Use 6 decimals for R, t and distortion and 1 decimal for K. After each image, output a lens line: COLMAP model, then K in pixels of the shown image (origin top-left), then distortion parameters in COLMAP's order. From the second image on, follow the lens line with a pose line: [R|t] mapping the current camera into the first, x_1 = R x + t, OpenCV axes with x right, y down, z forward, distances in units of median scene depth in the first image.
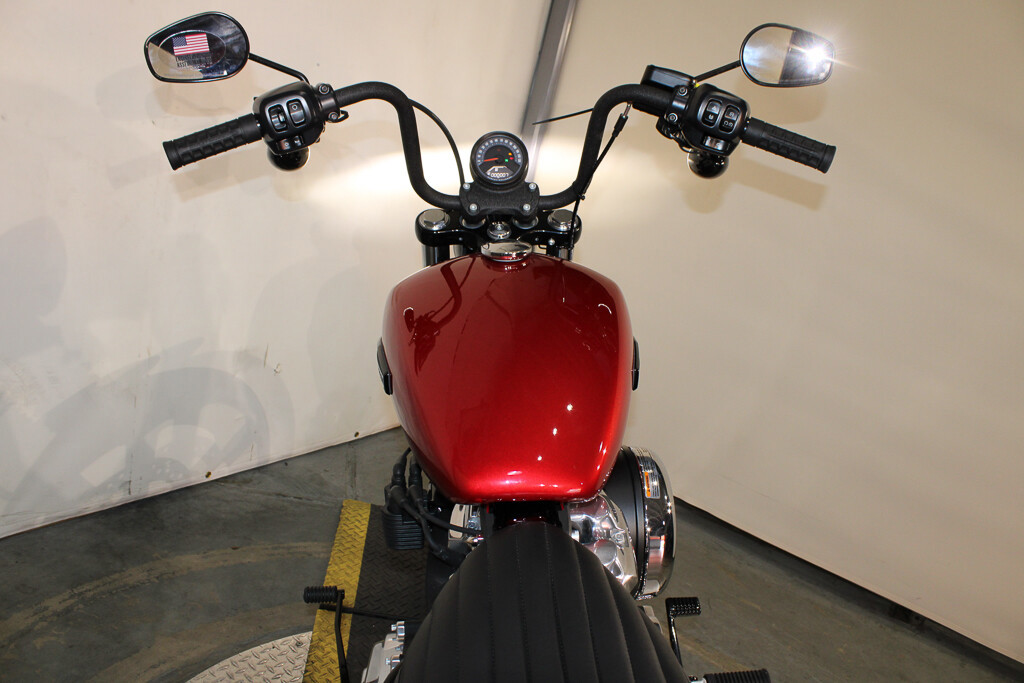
lens RADIAL K [[875.8, 0, 512.0], [0, 875.8, 341.5], [0, 0, 1]] dist [-0.140156, 0.153008]
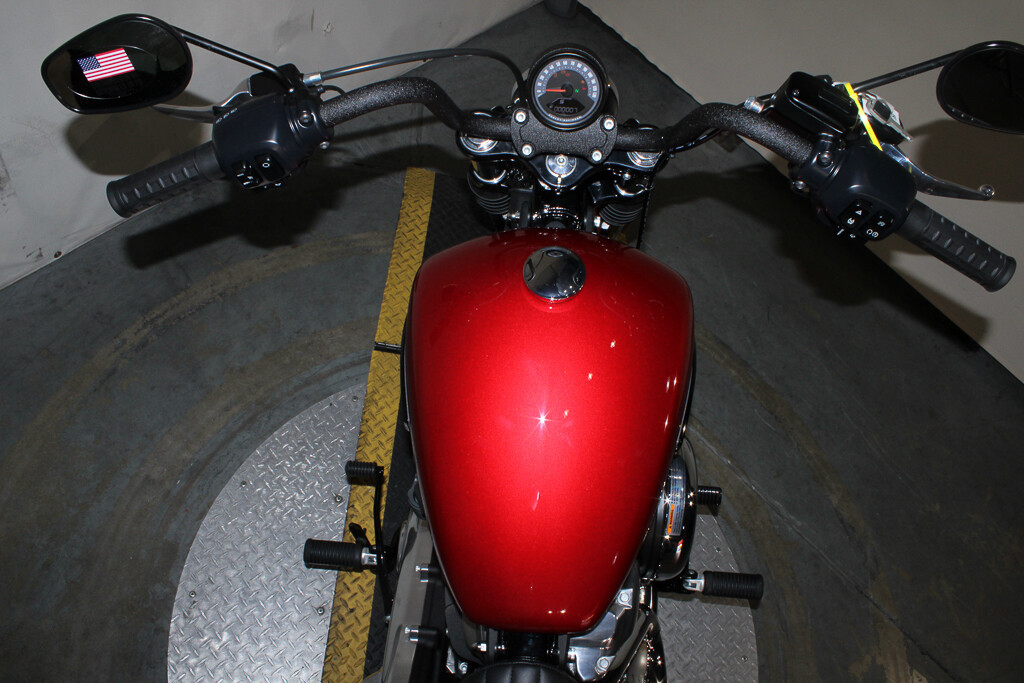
lens RADIAL K [[875.8, 0, 512.0], [0, 875.8, 341.5], [0, 0, 1]] dist [-0.140156, 0.153008]
pose [[0.989162, 0.128596, -0.070869, 0.017575], [-0.048290, 0.740723, 0.670073, -0.519299], [0.138663, -0.659388, 0.738905, 0.314148]]
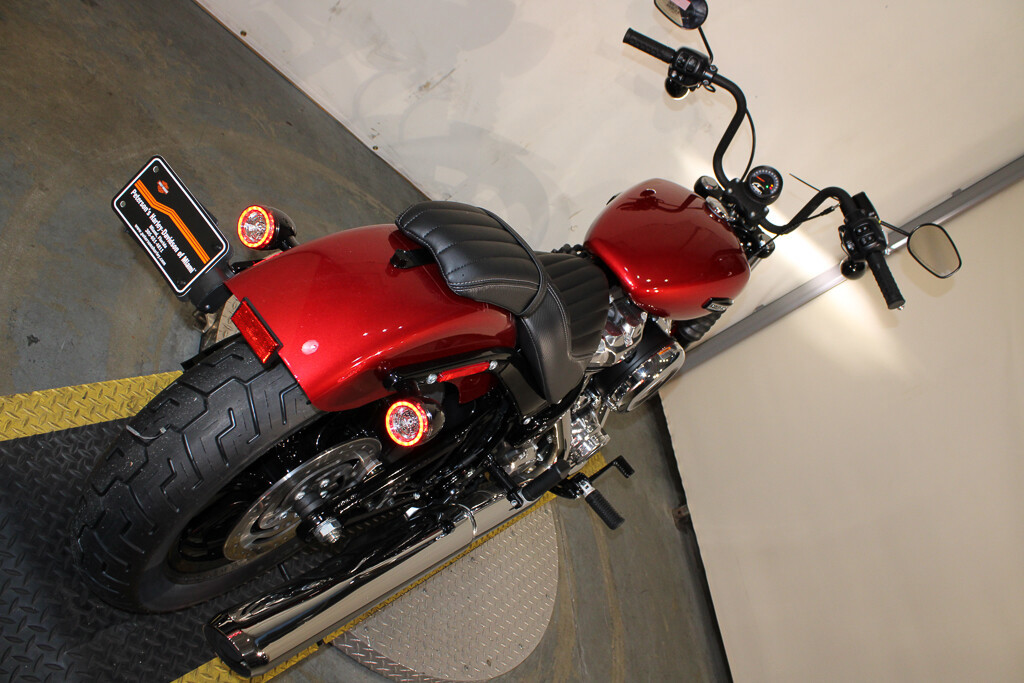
lens RADIAL K [[870.1, 0, 512.0], [0, 870.1, 341.5], [0, 0, 1]] dist [-0.139742, 0.001509]
pose [[0.608701, 0.735319, -0.297974, 0.374234], [-0.752807, 0.653869, 0.075739, 0.203111], [0.250528, 0.178215, 0.951565, -0.533210]]
